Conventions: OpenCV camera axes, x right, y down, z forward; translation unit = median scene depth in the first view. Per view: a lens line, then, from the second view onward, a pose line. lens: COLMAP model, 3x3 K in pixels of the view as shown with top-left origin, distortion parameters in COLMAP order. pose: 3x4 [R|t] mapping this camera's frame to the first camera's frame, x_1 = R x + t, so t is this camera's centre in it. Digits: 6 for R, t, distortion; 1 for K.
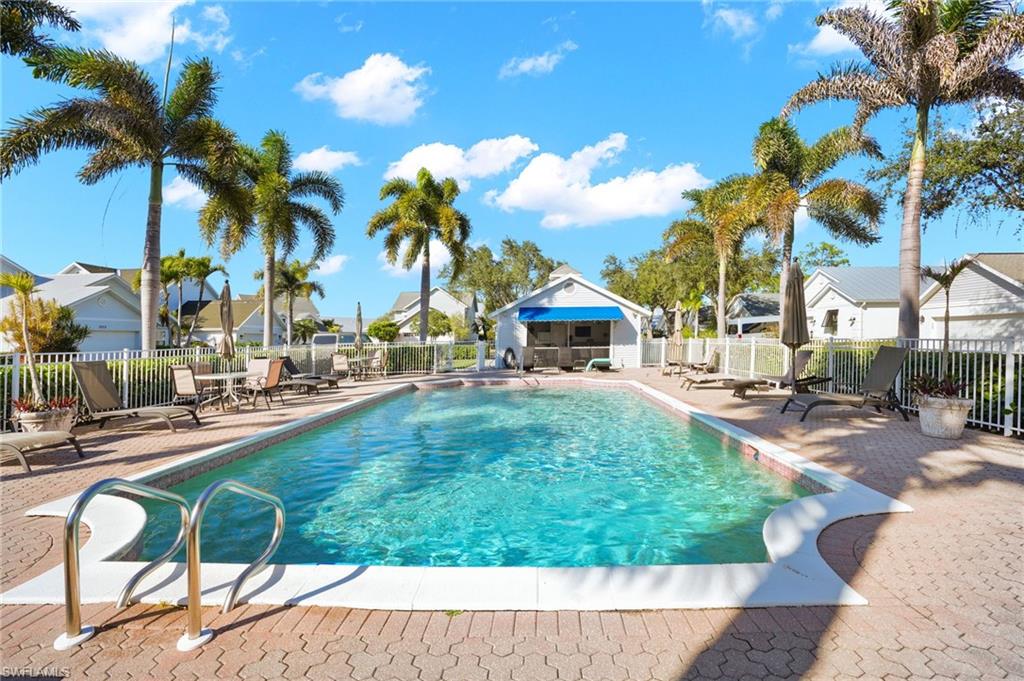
lens RADIAL K [[474.3, 0, 516.2], [0, 474.3, 336.3], [0, 0, 1]] dist [-0.067973, 0.027240]
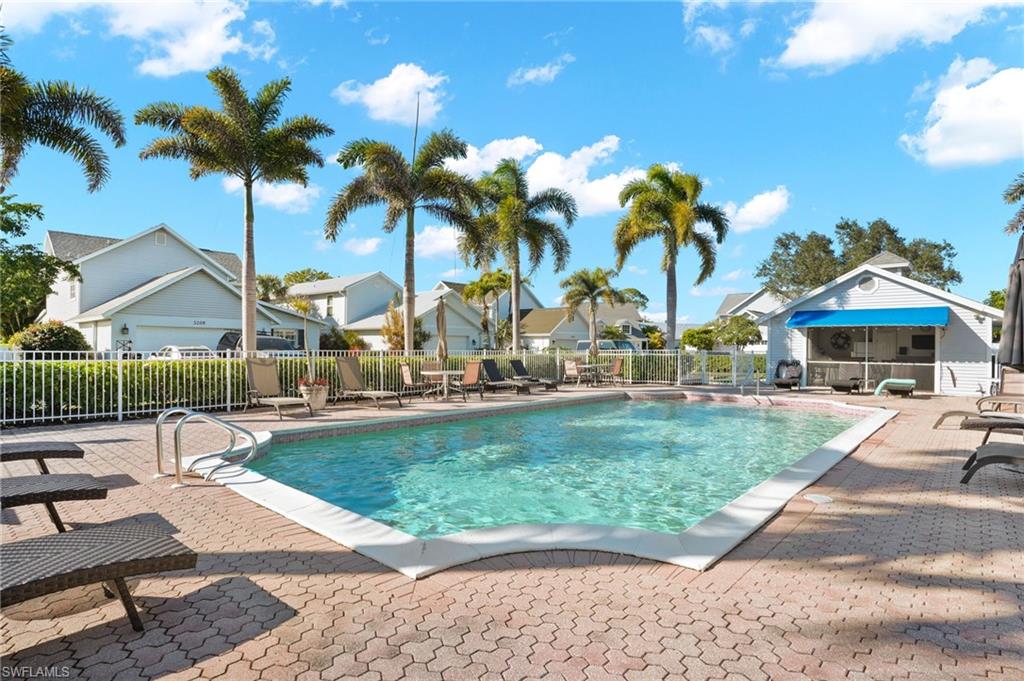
lens RADIAL K [[524.0, 0, 512.6], [0, 524.0, 350.3], [0, 0, 1]] dist [-0.057583, 0.000175]
pose [[0.771462, 0.024411, -0.635807, 0.262172], [-0.016224, 0.999694, 0.018696, -0.002659], [0.636069, -0.004108, 0.771621, 0.022233]]
